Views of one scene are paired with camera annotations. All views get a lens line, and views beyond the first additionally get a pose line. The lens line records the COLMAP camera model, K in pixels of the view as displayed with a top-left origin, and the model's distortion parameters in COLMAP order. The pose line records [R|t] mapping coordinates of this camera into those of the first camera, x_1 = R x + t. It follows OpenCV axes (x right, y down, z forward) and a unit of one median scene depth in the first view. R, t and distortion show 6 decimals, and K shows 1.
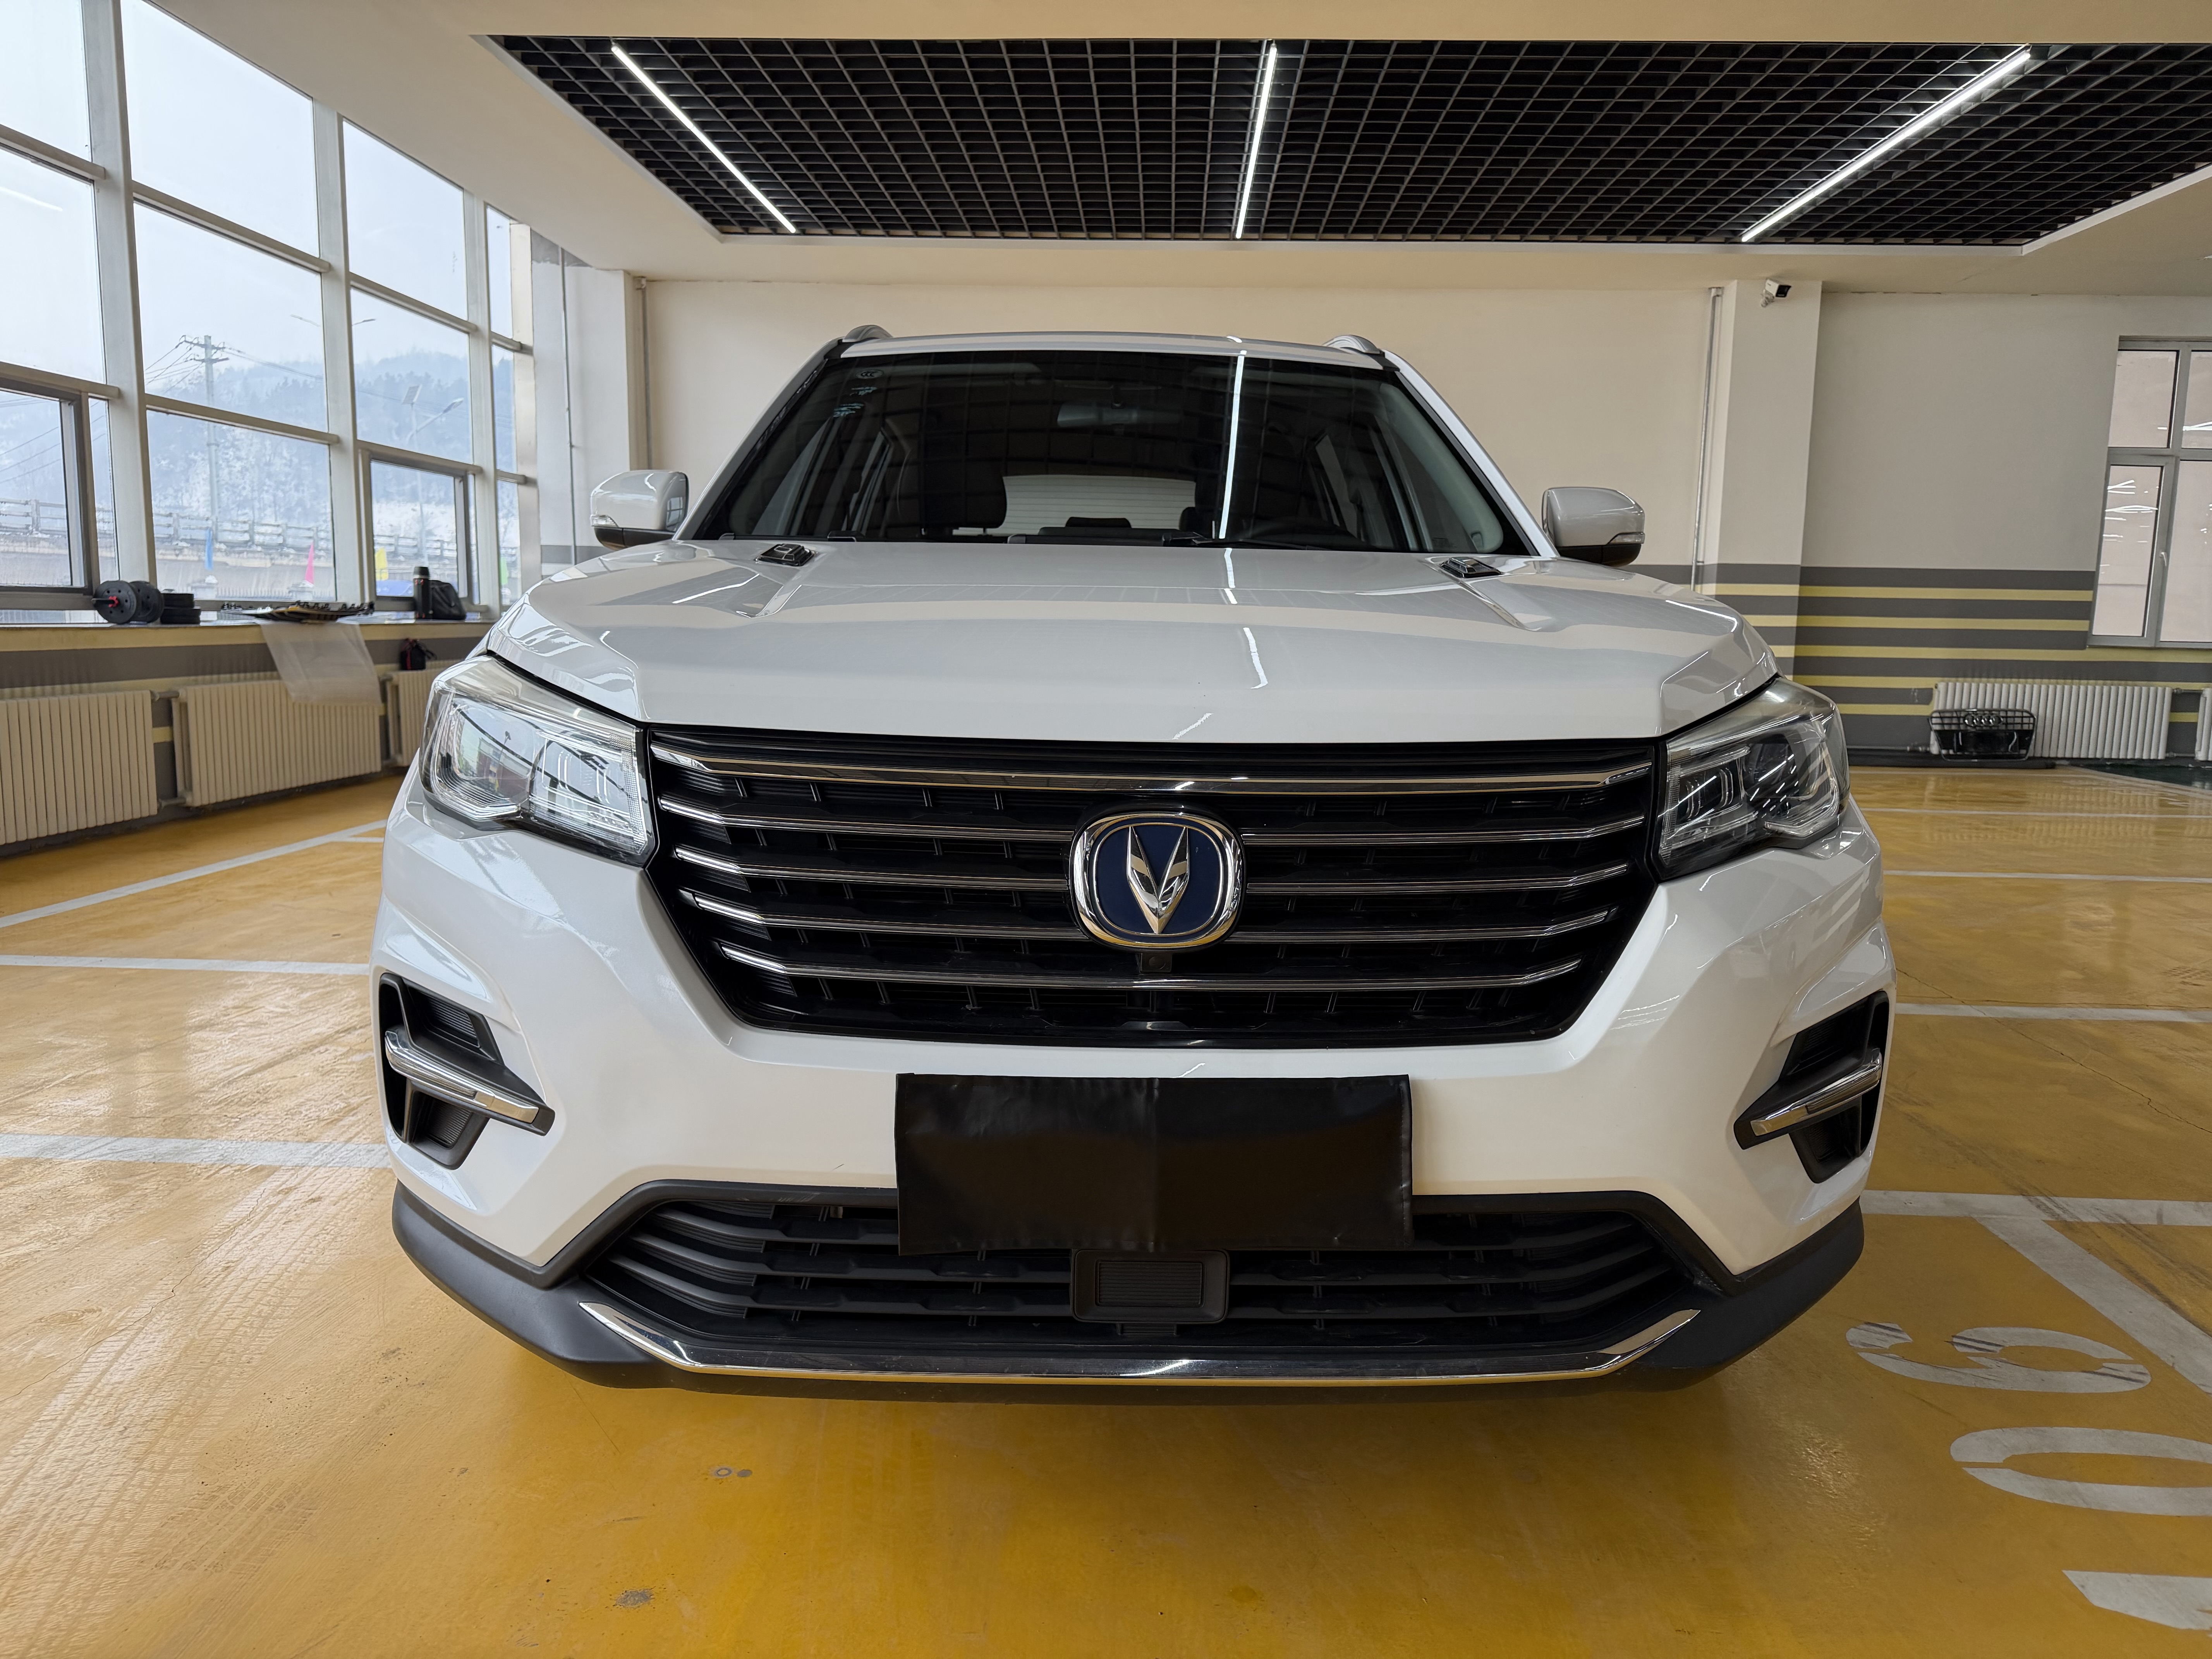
lens RADIAL K [[1523.1, 0, 1103.9], [0, 1523.1, 824.5], [0, 0, 1]] dist [0.008139, -0.014666]
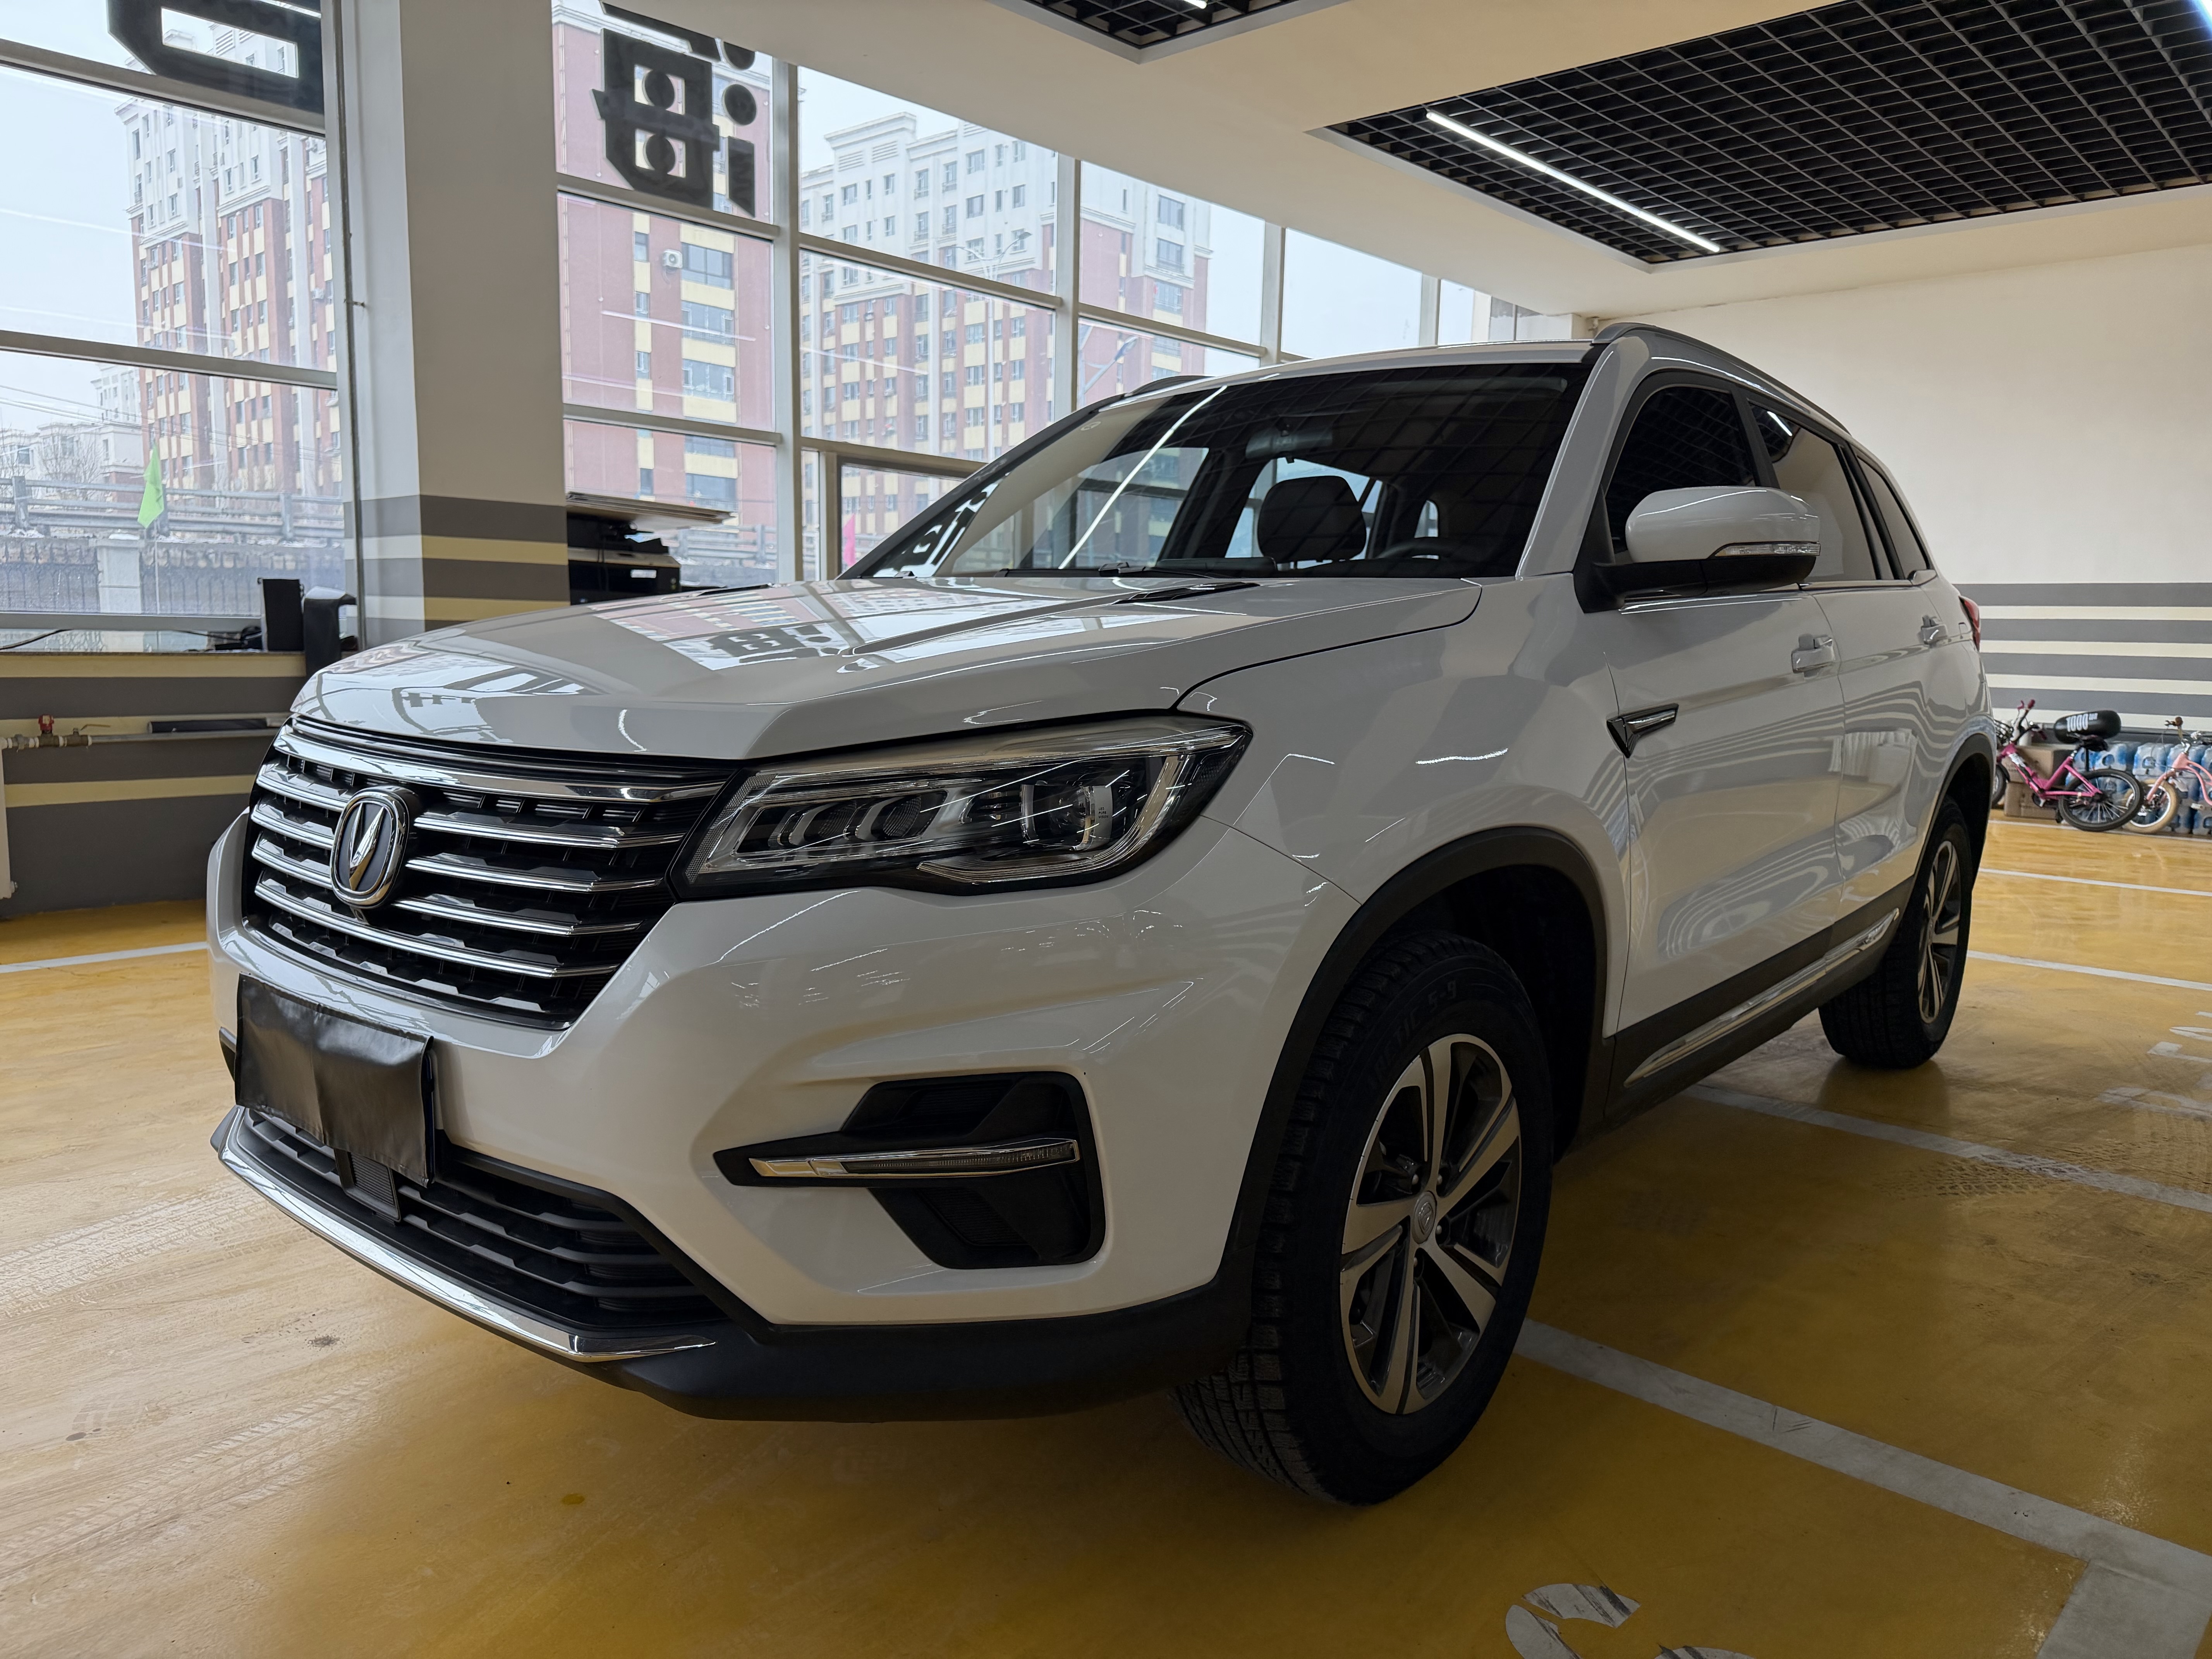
lens RADIAL K [[1523.1, 0, 1105.5], [0, 1523.1, 832.9], [0, 0, 1]] dist [0.008139, -0.014666]
pose [[0.768862, 0.081562, -0.634192, 0.208948], [-0.094400, 0.995442, 0.013575, -0.008132], [0.632409, 0.049431, 0.773056, 0.068115]]
